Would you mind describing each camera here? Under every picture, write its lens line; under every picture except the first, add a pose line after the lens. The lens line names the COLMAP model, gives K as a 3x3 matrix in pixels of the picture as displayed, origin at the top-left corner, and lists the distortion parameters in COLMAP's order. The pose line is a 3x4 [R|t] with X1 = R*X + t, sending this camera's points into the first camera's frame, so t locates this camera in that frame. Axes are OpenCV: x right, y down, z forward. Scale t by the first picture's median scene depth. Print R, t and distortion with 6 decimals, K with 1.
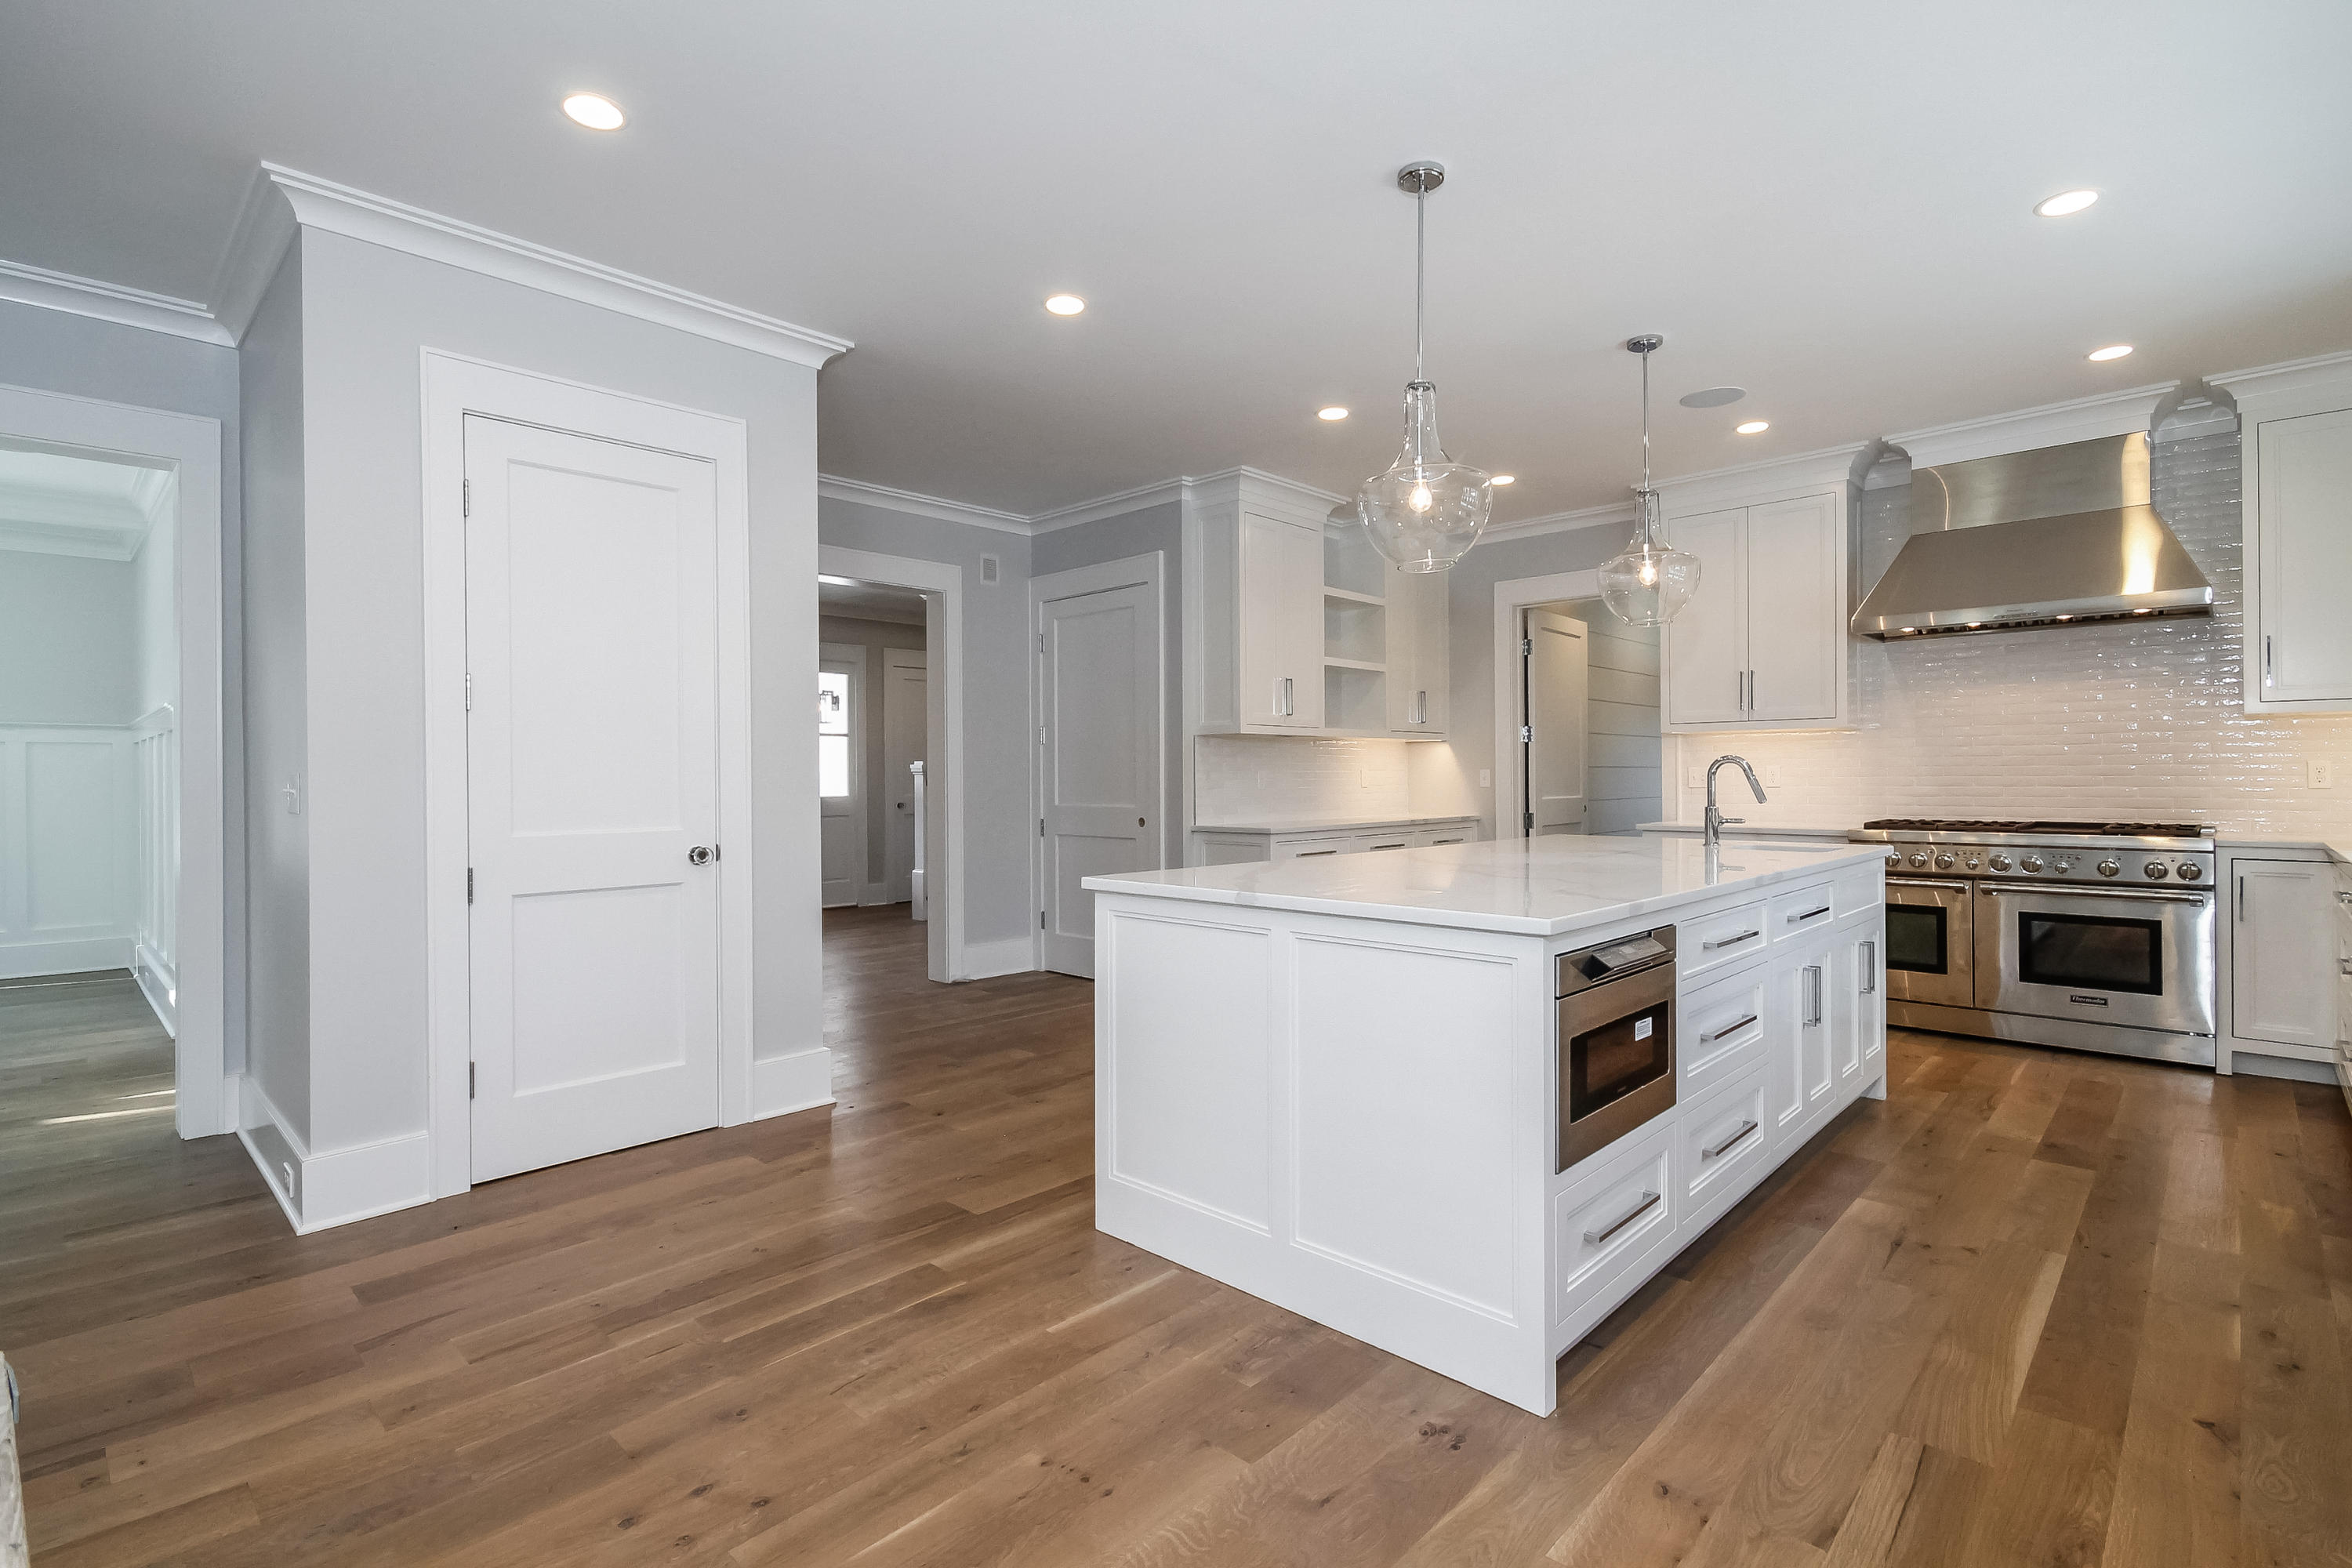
lens RADIAL K [[1098.5, 0, 1176.0], [0, 1098.5, 784.0], [0, 0, 1]] dist [-0.003154, -0.000335]
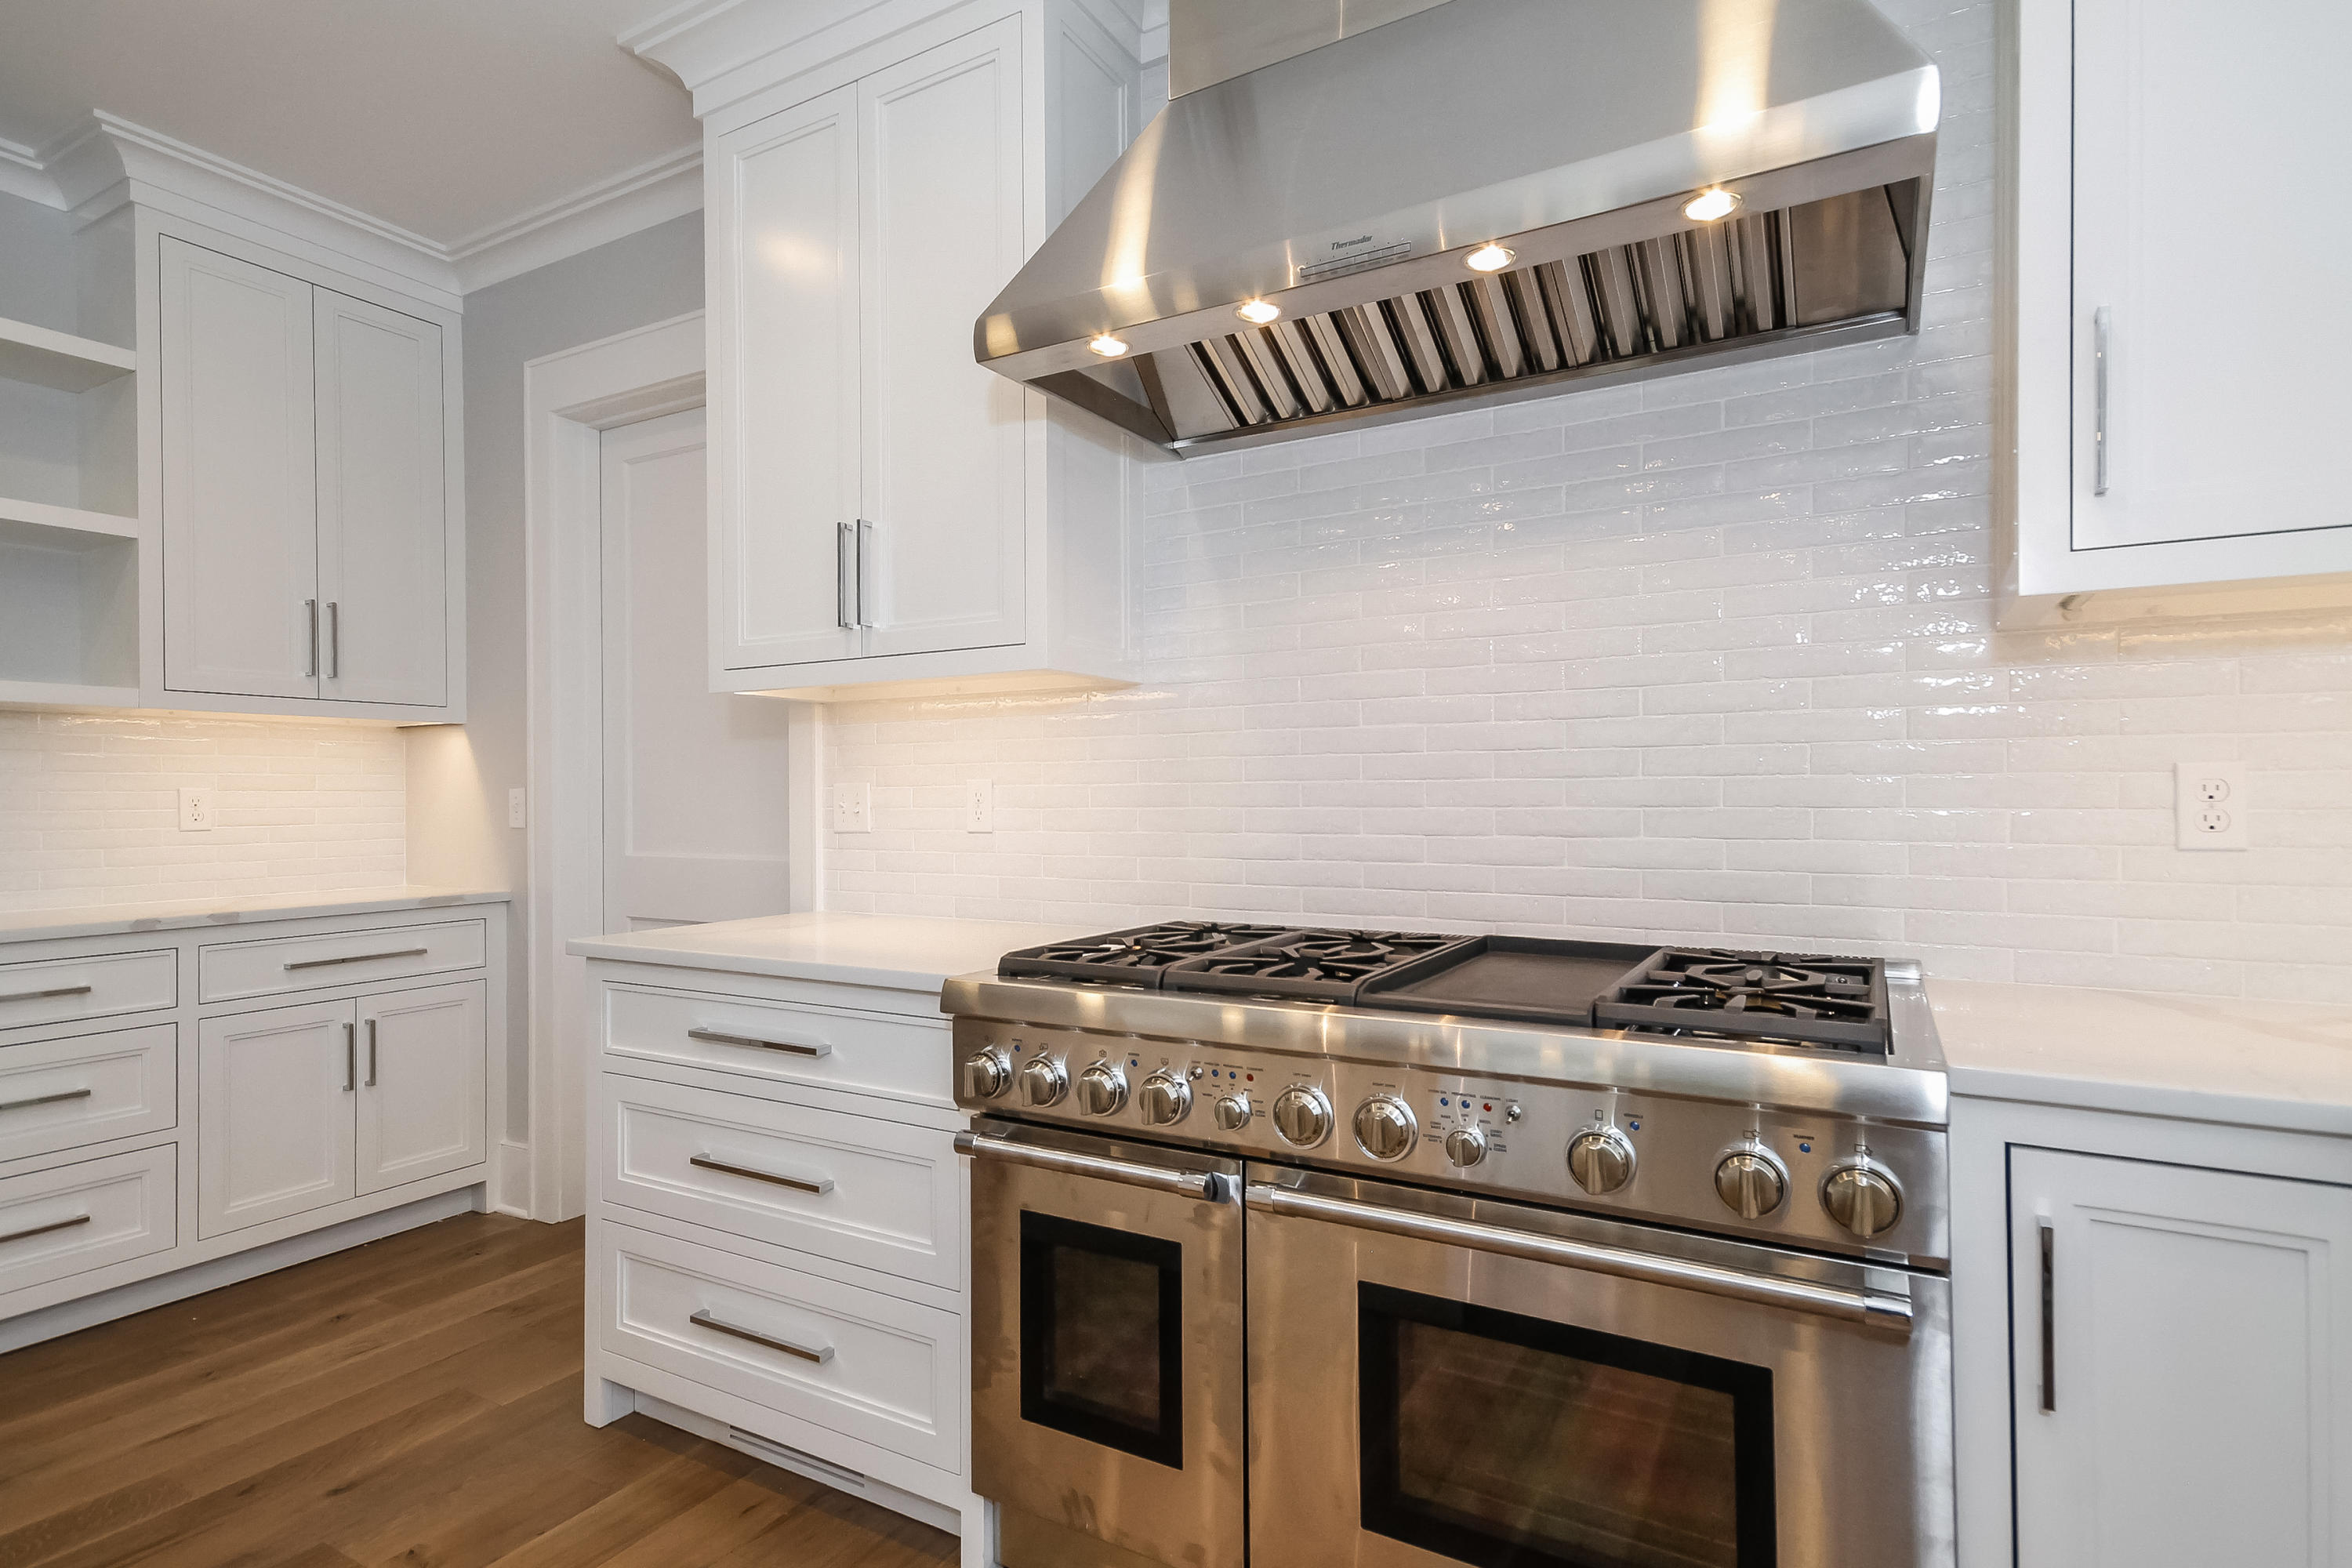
lens RADIAL K [[1196.3, 0, 1180.9], [0, 1196.3, 797.3], [0, 0, 1]] dist [0.000378, 0.009151]
pose [[0.970804, 0.000241, 0.239872, 0.723158], [0.001810, 0.999964, -0.008331, -0.009194], [-0.239866, 0.008522, 0.970769, 0.786451]]
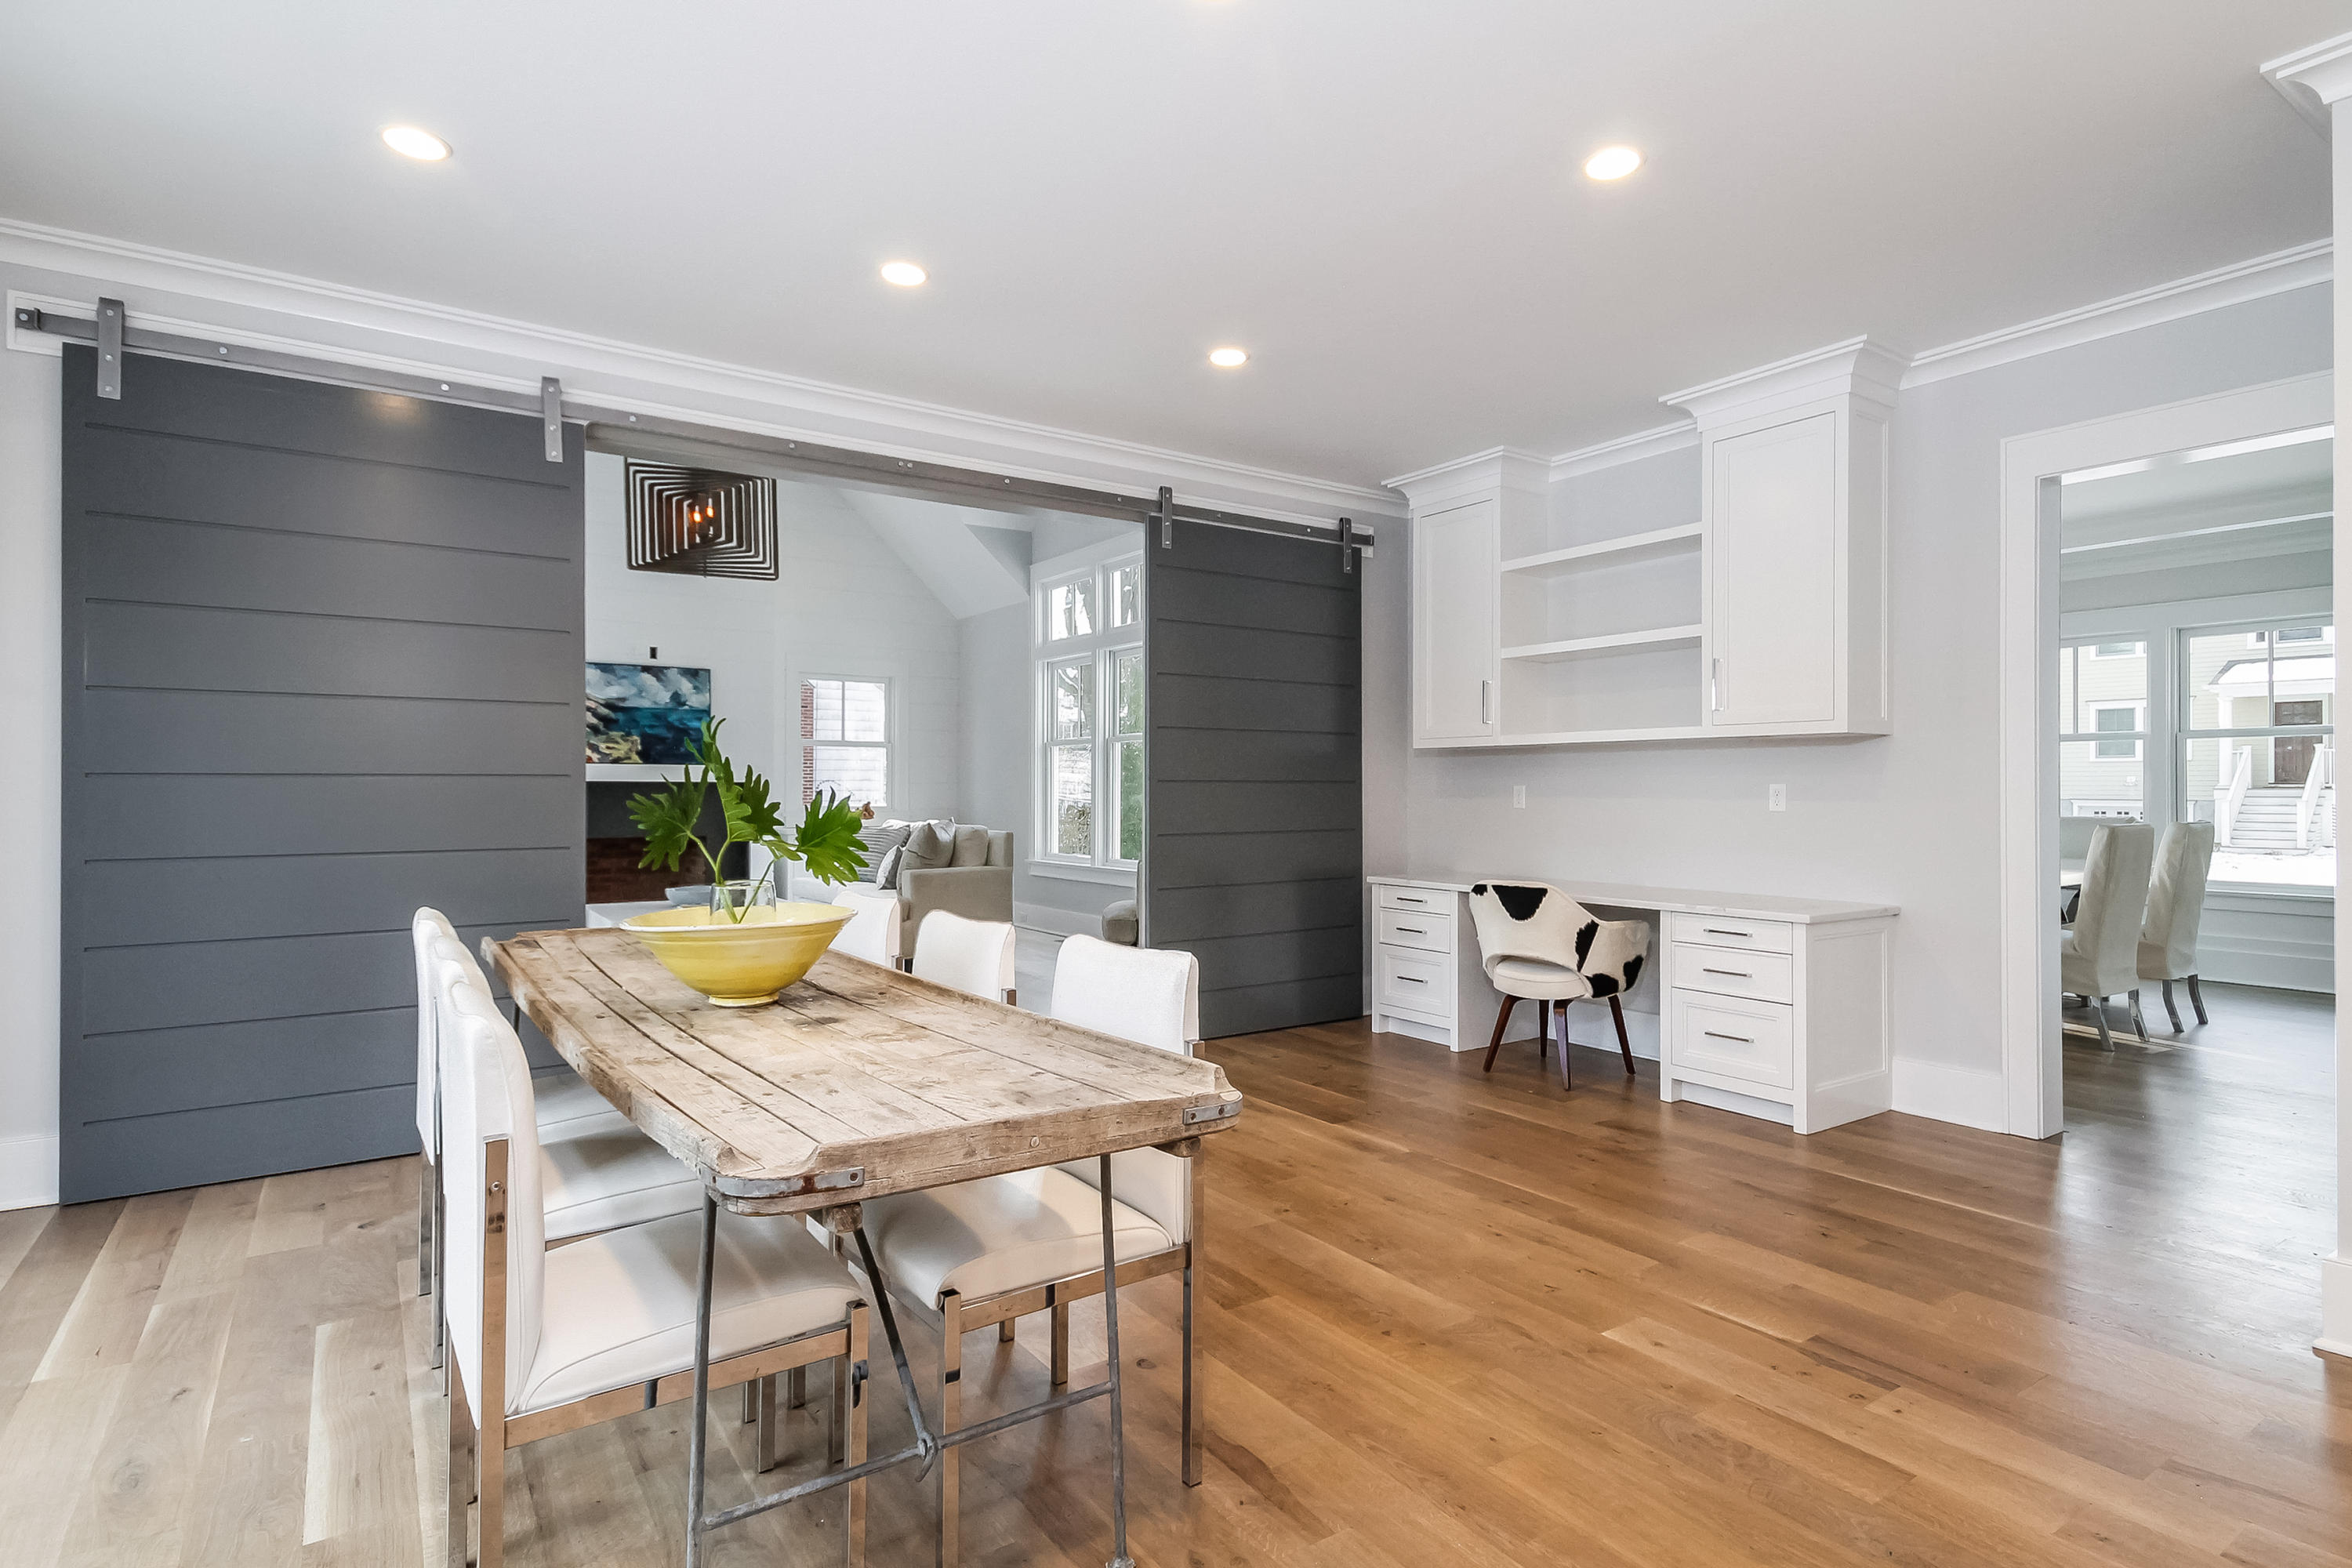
lens RADIAL K [[1196.3, 0, 1180.9], [0, 1196.3, 797.3], [0, 0, 1]] dist [0.000378, 0.009151]
pose [[-0.200896, 0.011740, -0.979542, 0.204824], [-0.005694, 0.999897, 0.013152, -0.005813], [0.979596, 0.008220, -0.200809, 0.284855]]
